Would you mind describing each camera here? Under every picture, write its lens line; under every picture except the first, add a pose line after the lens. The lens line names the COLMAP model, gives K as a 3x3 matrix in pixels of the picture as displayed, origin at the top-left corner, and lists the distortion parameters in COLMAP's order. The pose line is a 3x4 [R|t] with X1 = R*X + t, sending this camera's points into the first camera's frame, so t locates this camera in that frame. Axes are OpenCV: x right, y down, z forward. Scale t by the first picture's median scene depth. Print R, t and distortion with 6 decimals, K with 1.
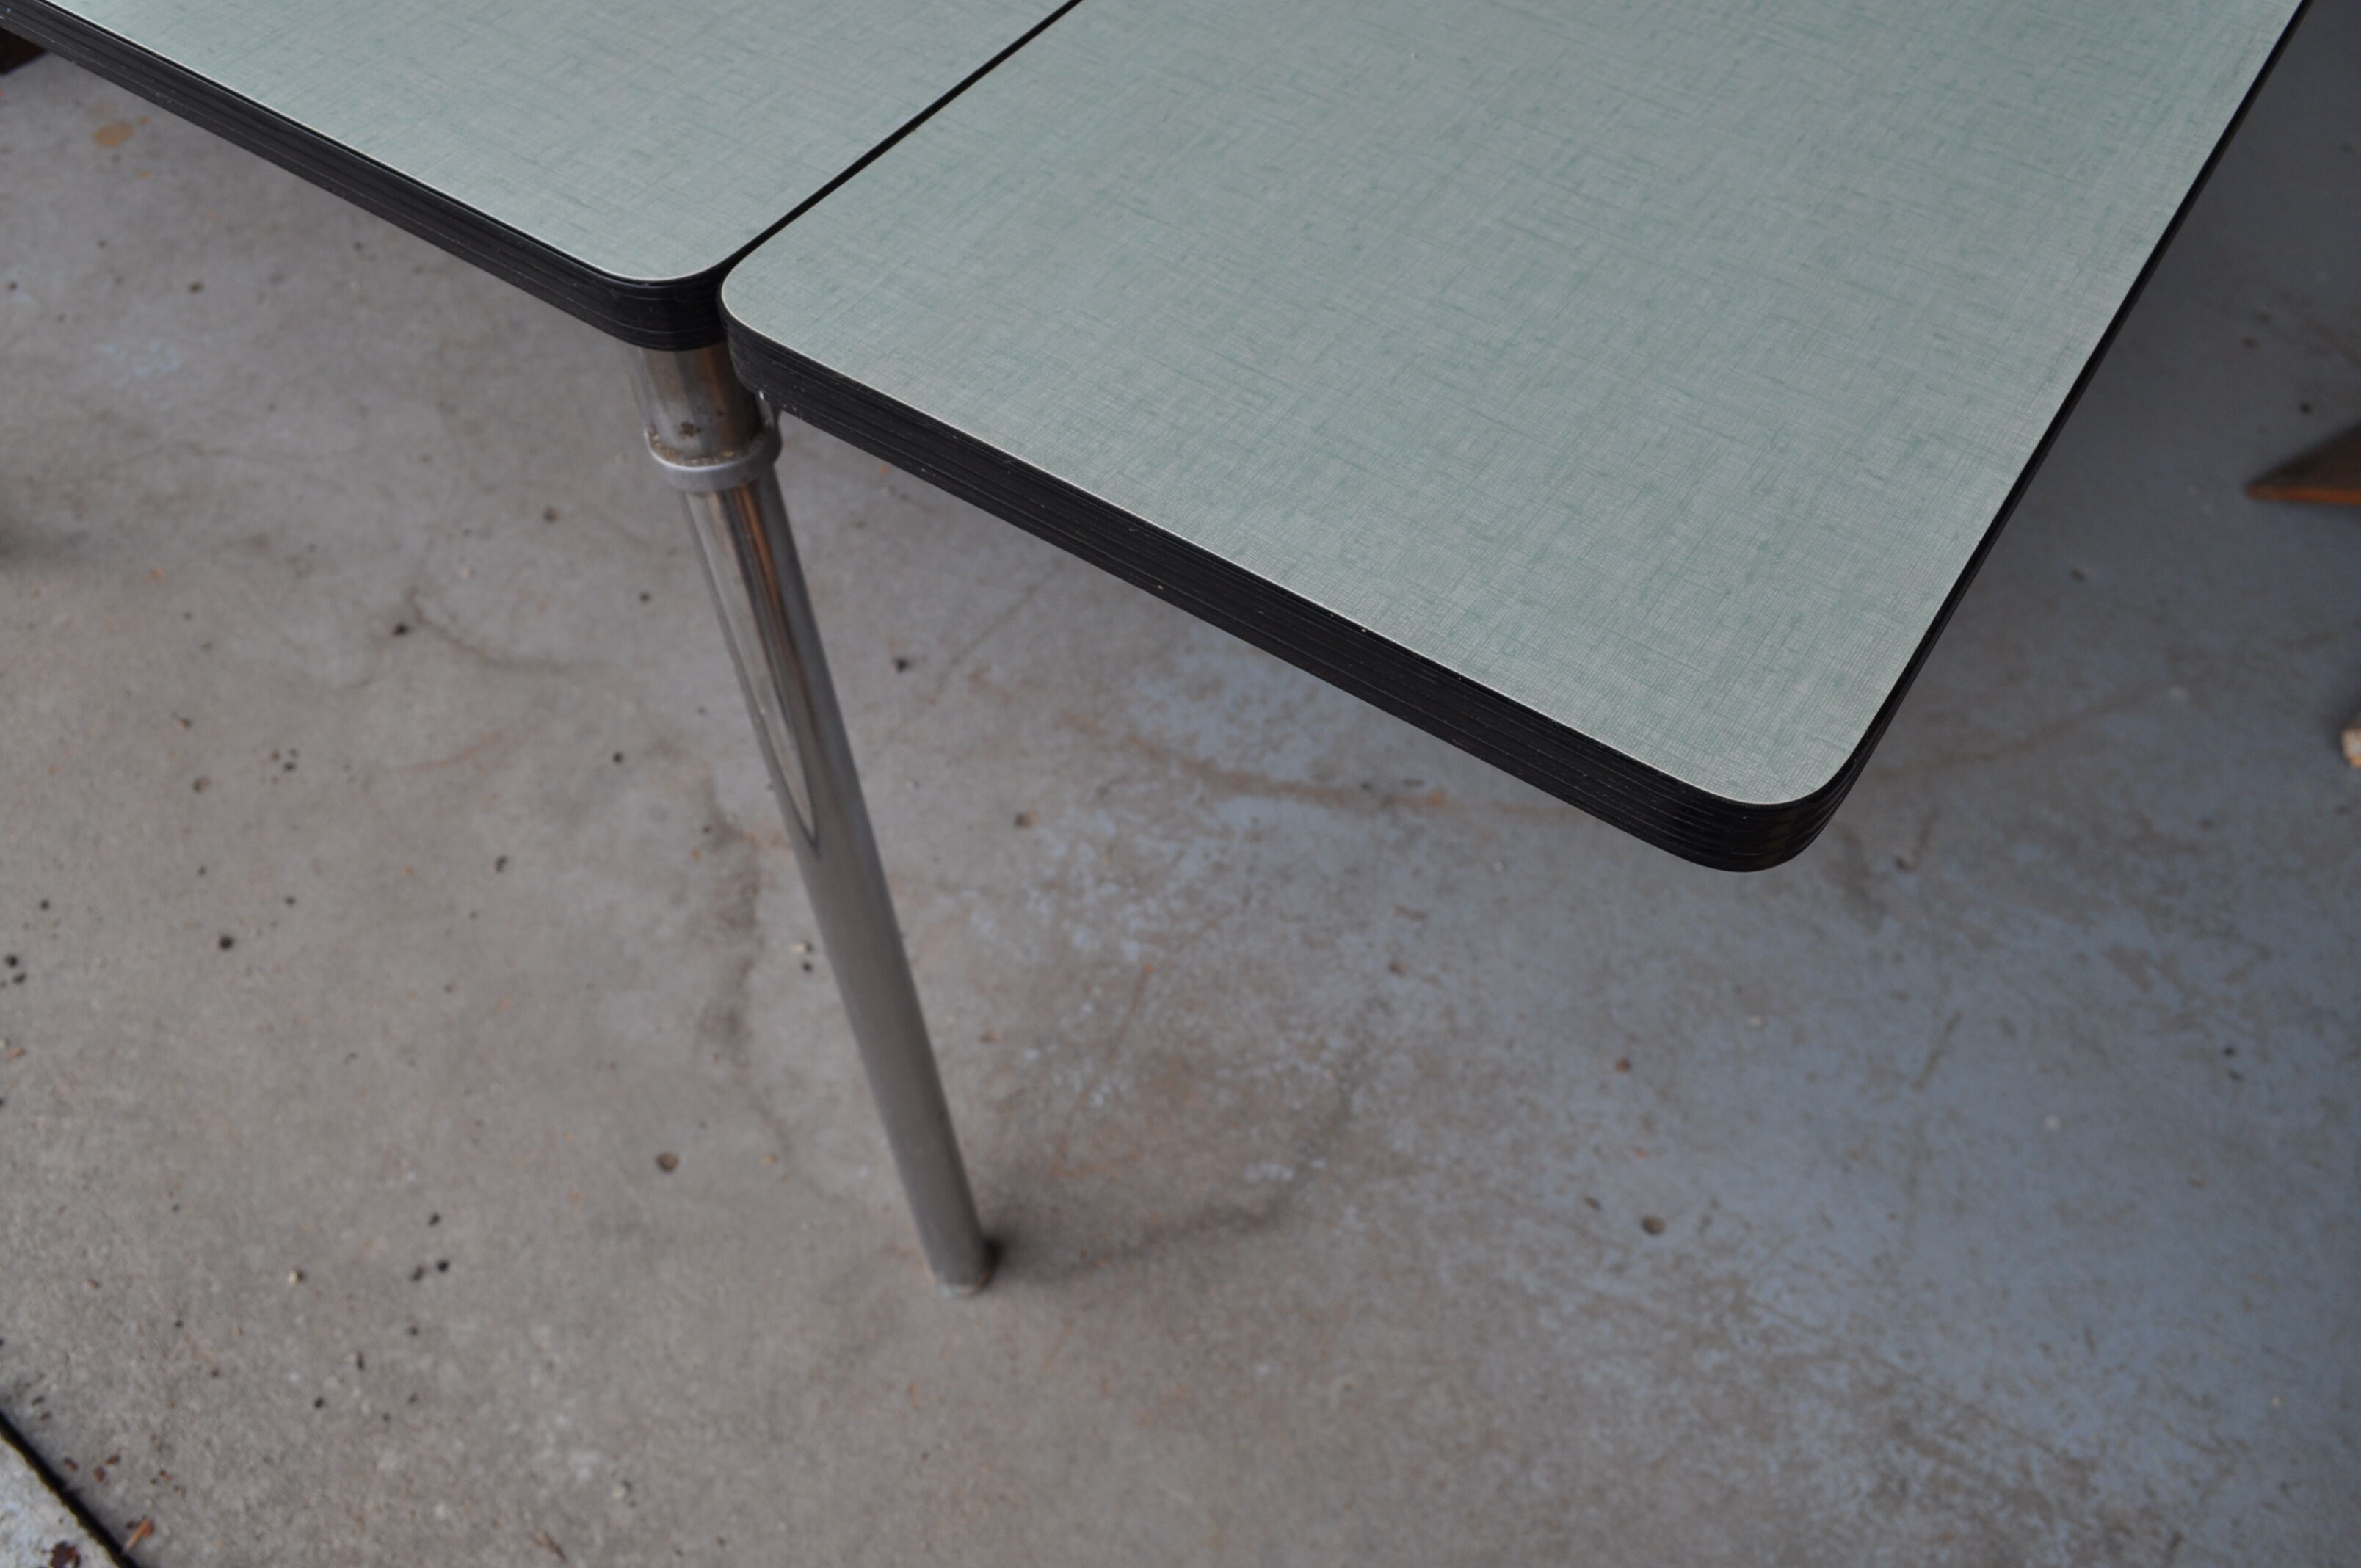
lens RADIAL K [[1882.0, 0, 1180.5], [0, 1882.0, 784.0], [0, 0, 1]] dist [-0.024140, -0.000165]
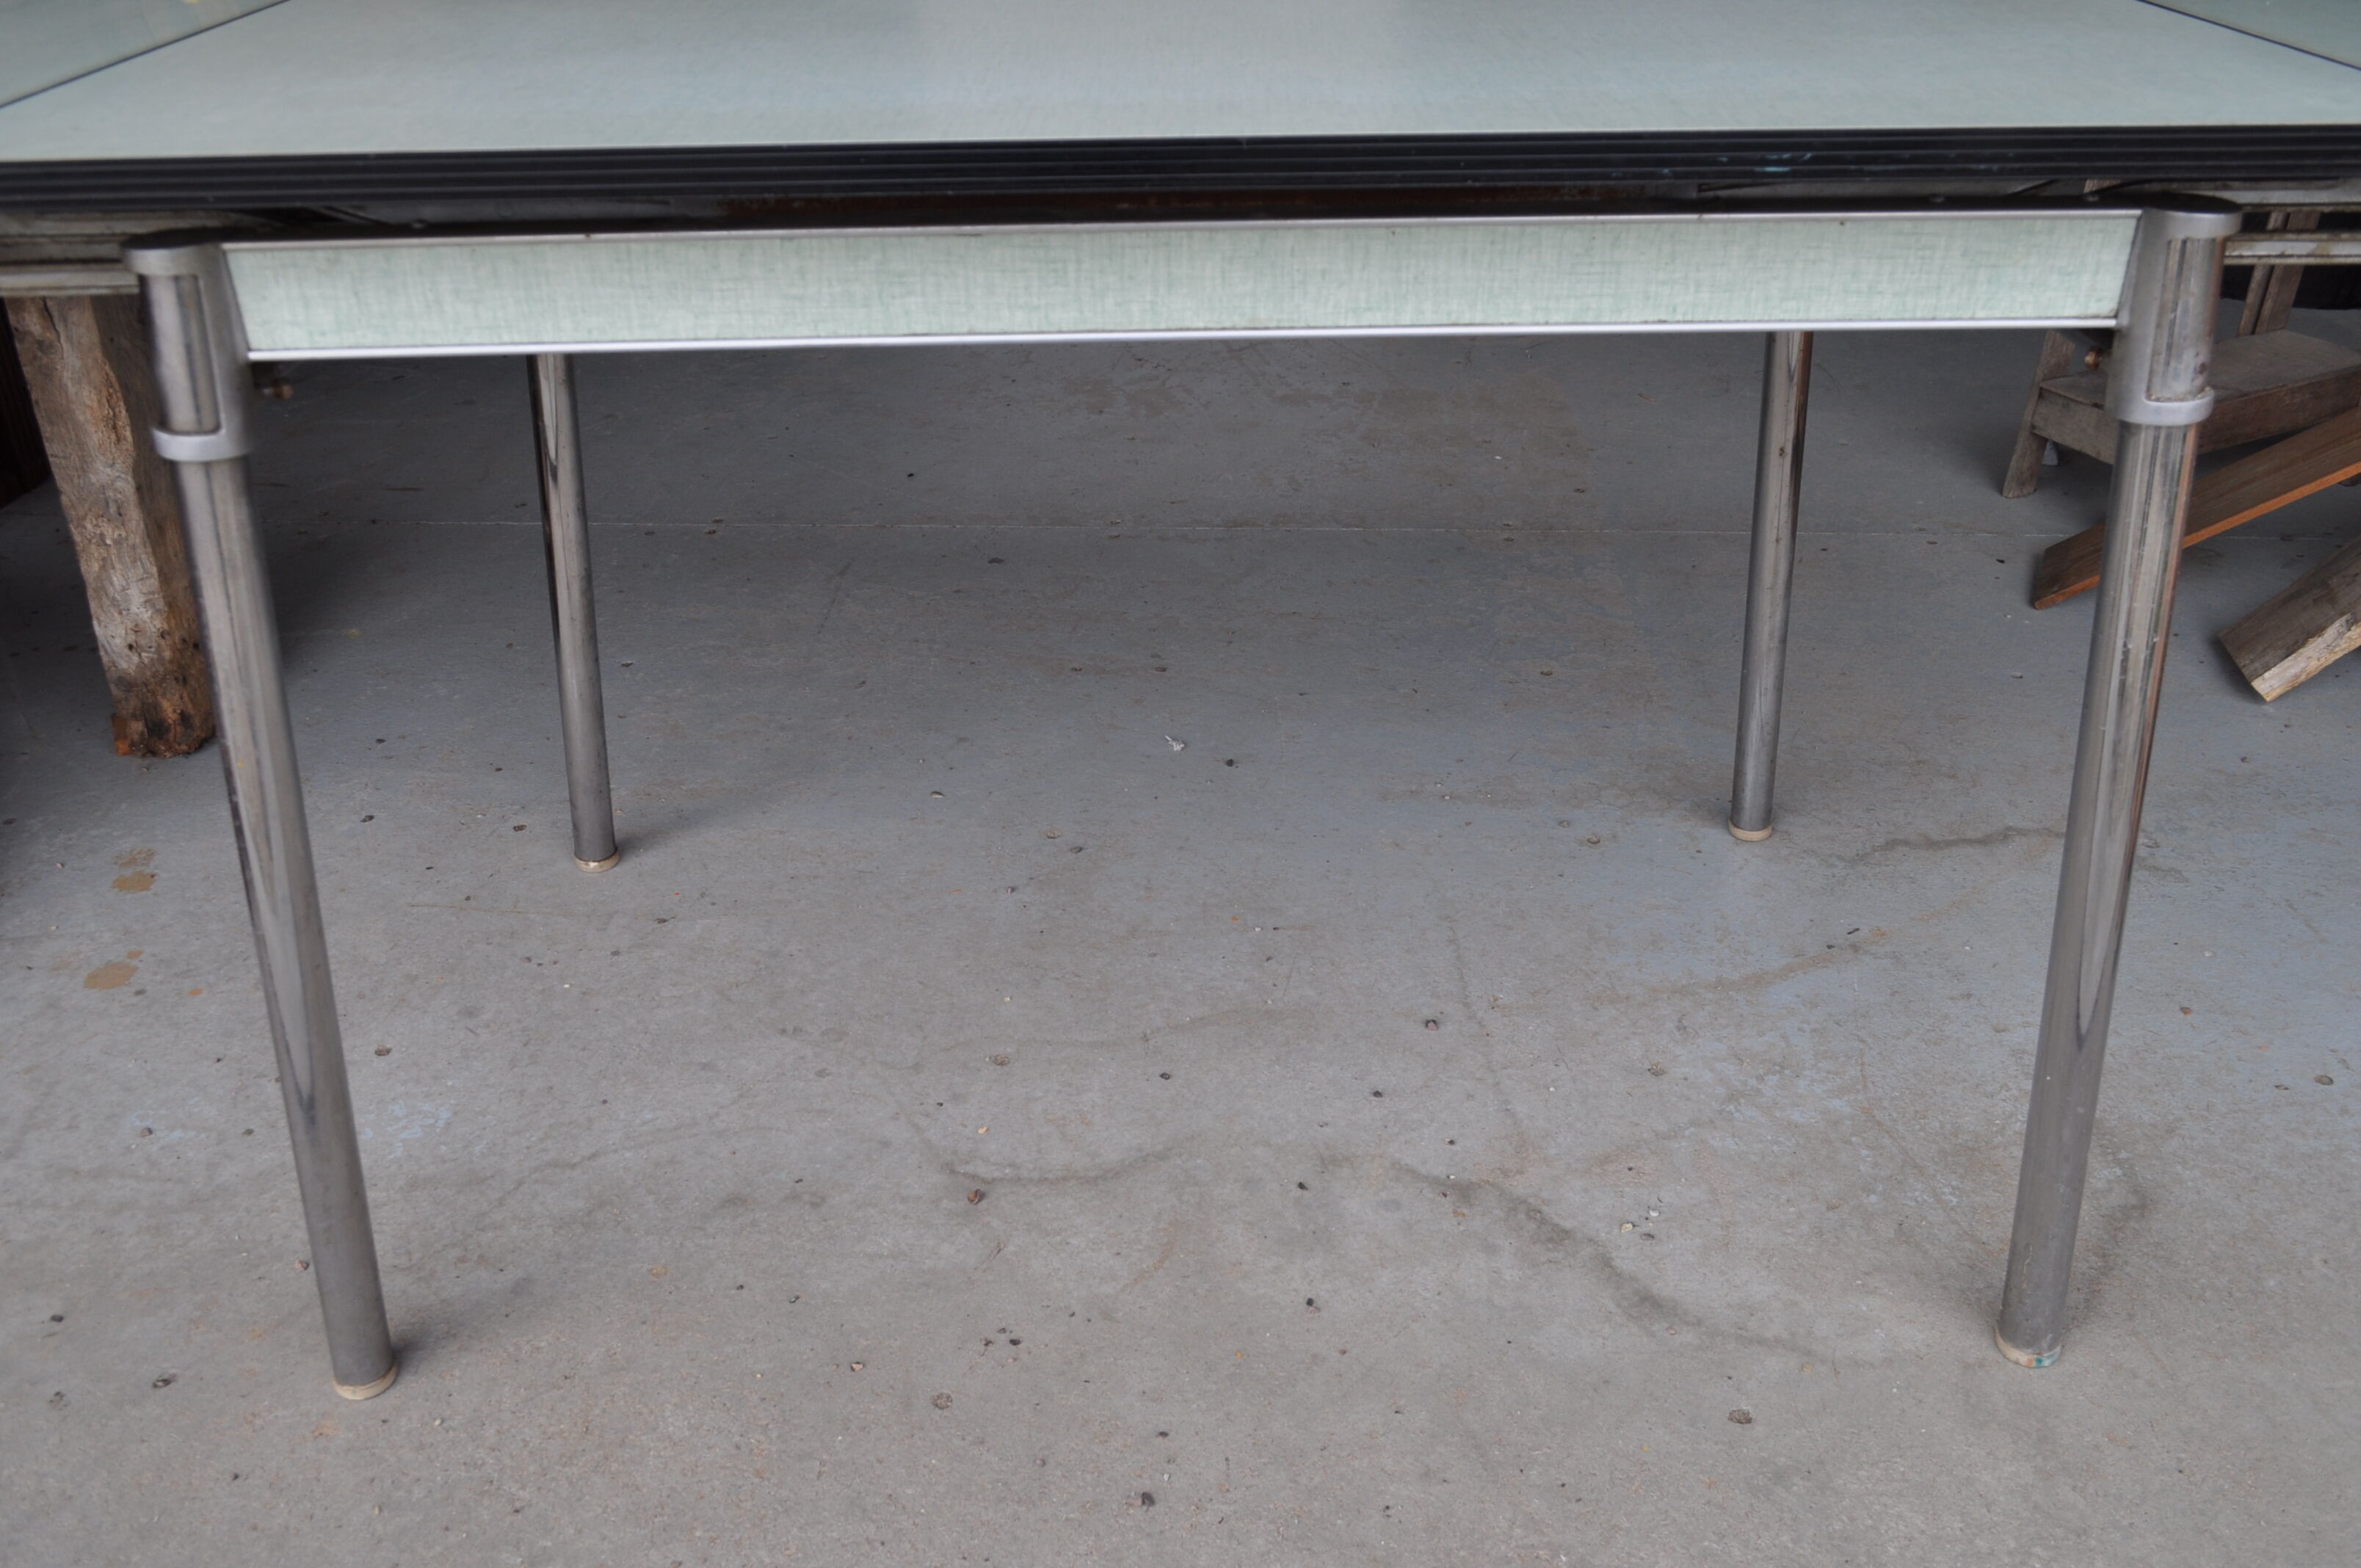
lens RADIAL K [[1905.9, 0, 1171.6], [0, 1905.9, 788.2], [0, 0, 1]] dist [-0.028007, 0.004517]
pose [[0.818371, -0.291154, 0.495478, -0.926413], [0.463189, 0.844519, -0.268782, 0.053730], [-0.340183, 0.449464, 0.825989, 0.139165]]
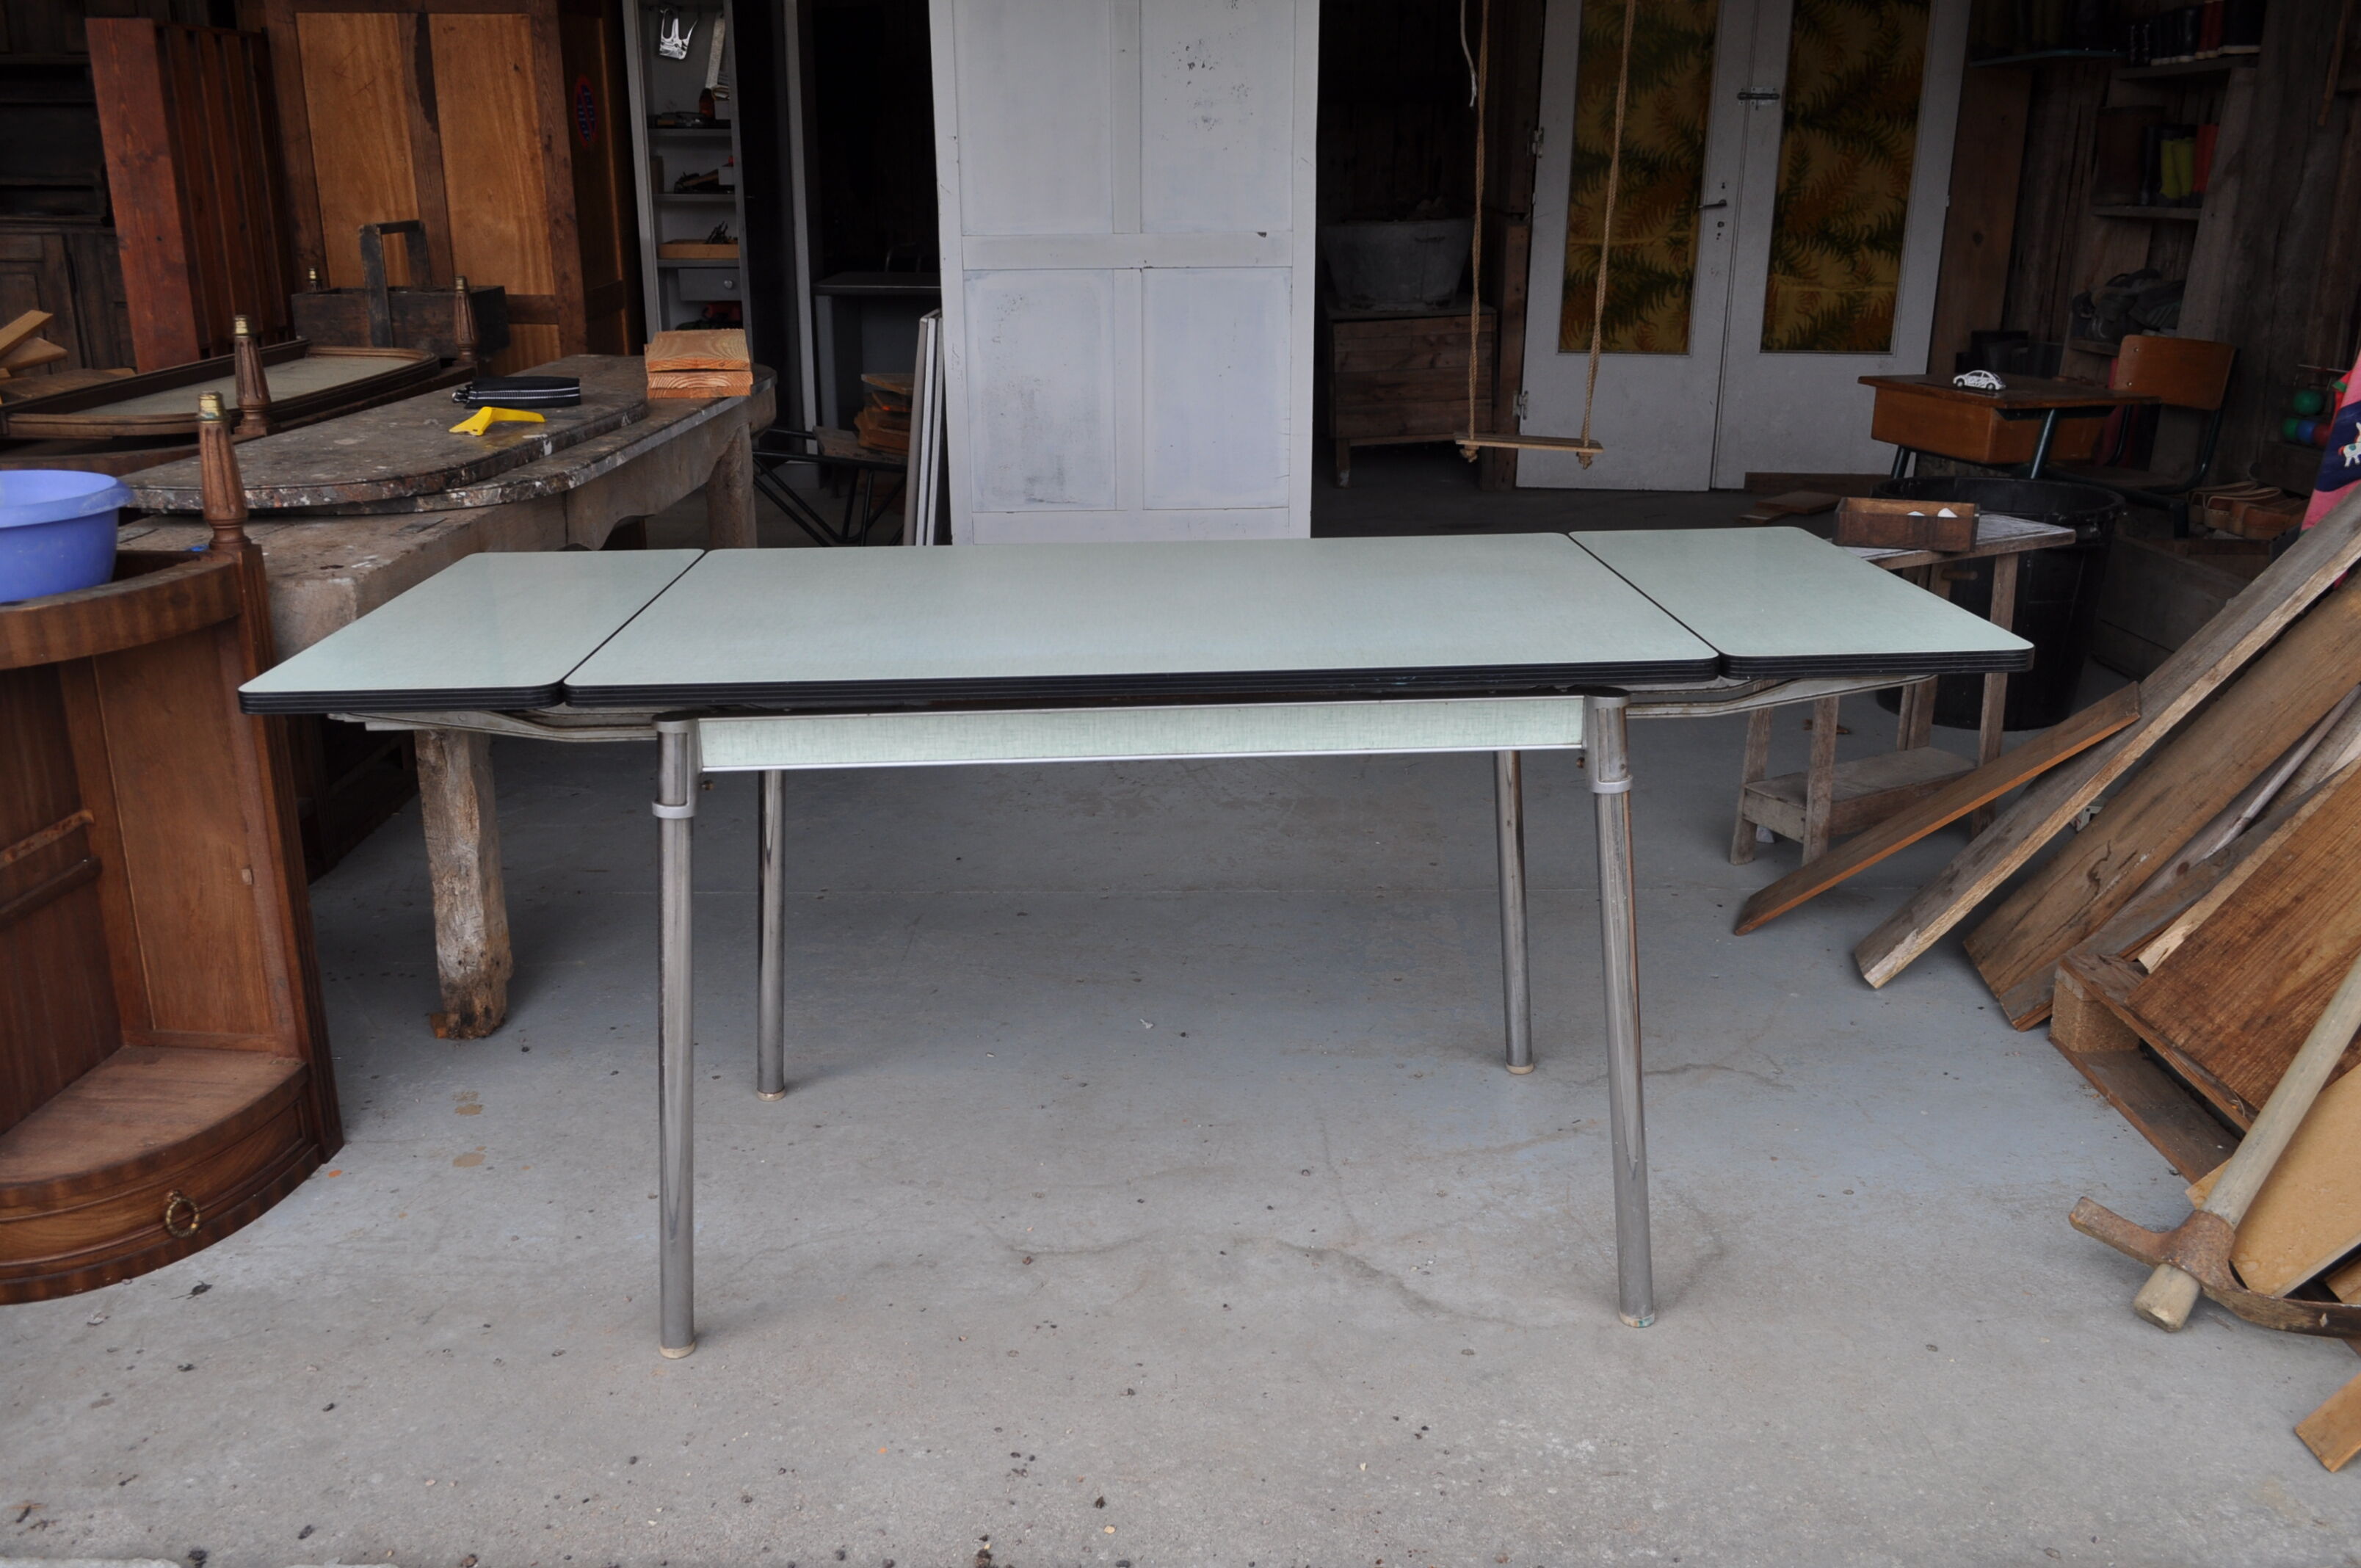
lens RADIAL K [[1905.9, 0, 1171.6], [0, 1905.9, 788.2], [0, 0, 1]] dist [-0.028007, 0.004517]
pose [[0.810569, -0.183198, 0.556252, -1.392730], [0.475094, 0.761072, -0.441651, 0.456406], [-0.342439, 0.622260, 0.703937, -0.464387]]
